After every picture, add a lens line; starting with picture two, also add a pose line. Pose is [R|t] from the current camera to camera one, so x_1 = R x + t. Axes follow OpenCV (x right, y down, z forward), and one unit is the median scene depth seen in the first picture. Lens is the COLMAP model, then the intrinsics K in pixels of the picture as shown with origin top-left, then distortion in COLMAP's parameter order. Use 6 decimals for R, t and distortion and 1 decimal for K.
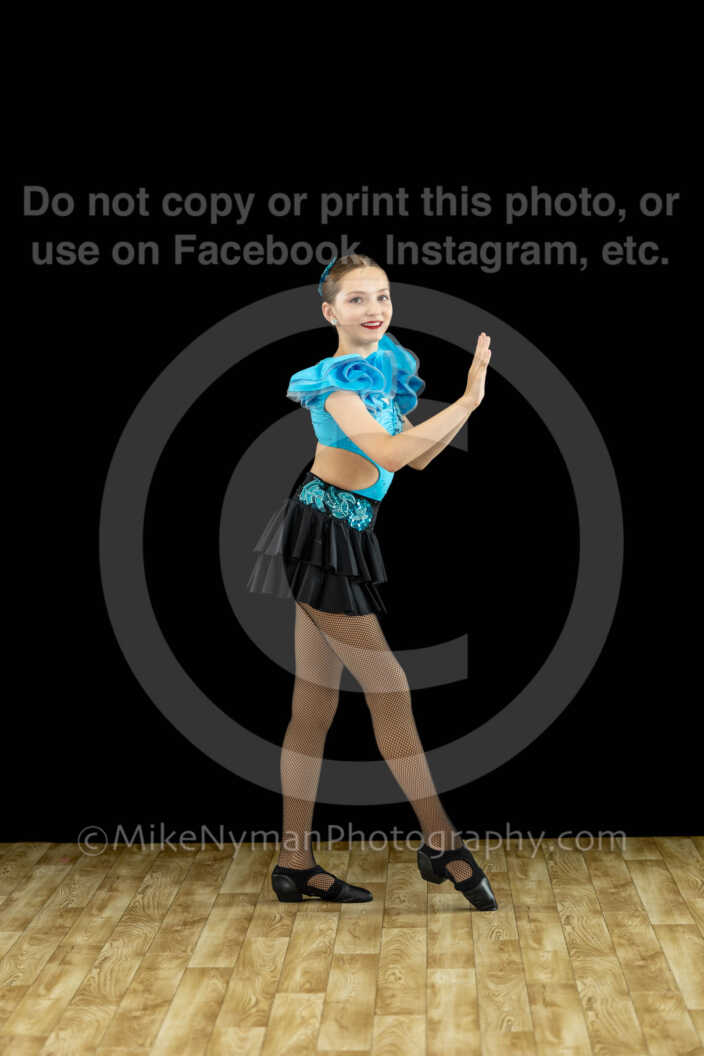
lens RADIAL K [[3226.5, 0, 349.1], [0, 3226.5, 527.6], [0, 0, 1]] dist [0.693118, 0.000000]
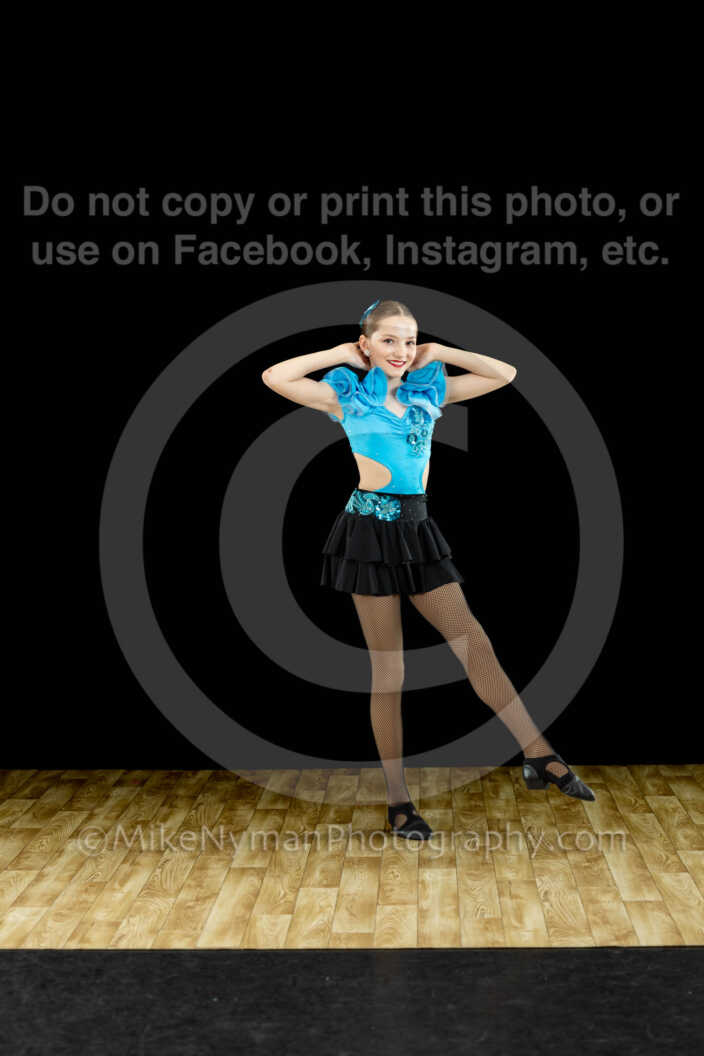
lens RADIAL K [[2484.7, 0, 354.0], [0, 2484.7, 520.3], [0, 0, 1]] dist [0.509816, 0.000000]
pose [[0.999999, 0.000061, -0.001658, 0.002788], [-0.000062, 1.000000, -0.000689, -0.001713], [0.001658, 0.000689, 0.999998, 0.228720]]
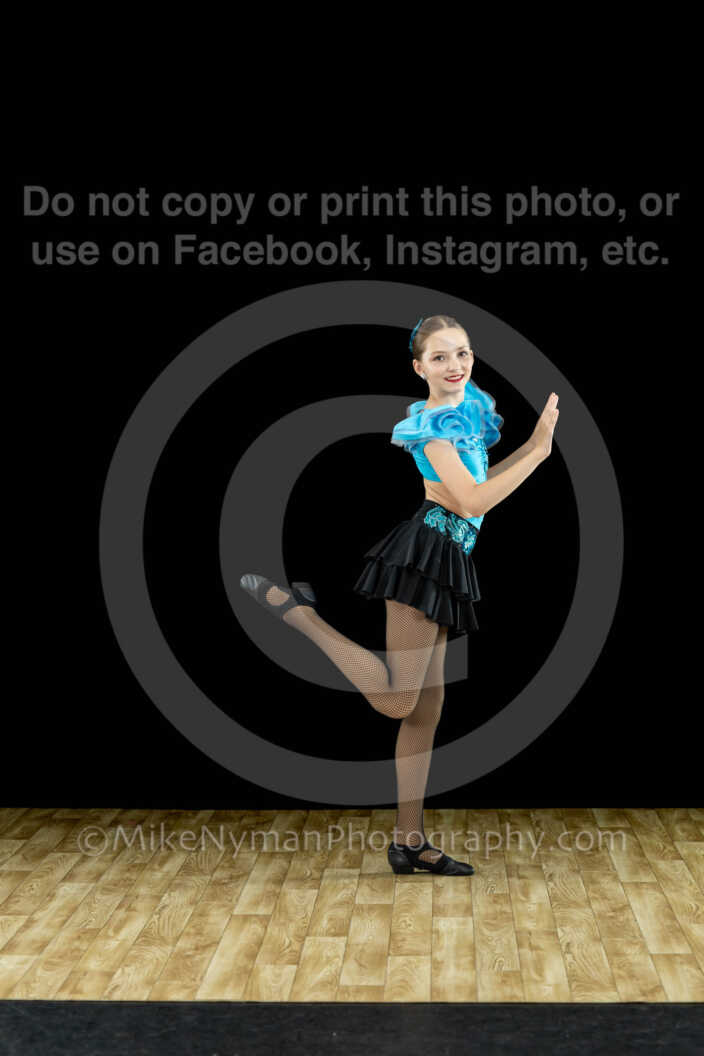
lens RADIAL K [[2647.1, 0, 349.2], [0, 2647.1, 529.8], [0, 0, 1]] dist [0.586149, 0.000000]
pose [[0.999973, 0.000288, -0.007298, 0.006034], [-0.000341, 0.999973, -0.007345, 0.006684], [0.007296, 0.007348, 0.999946, 0.178414]]
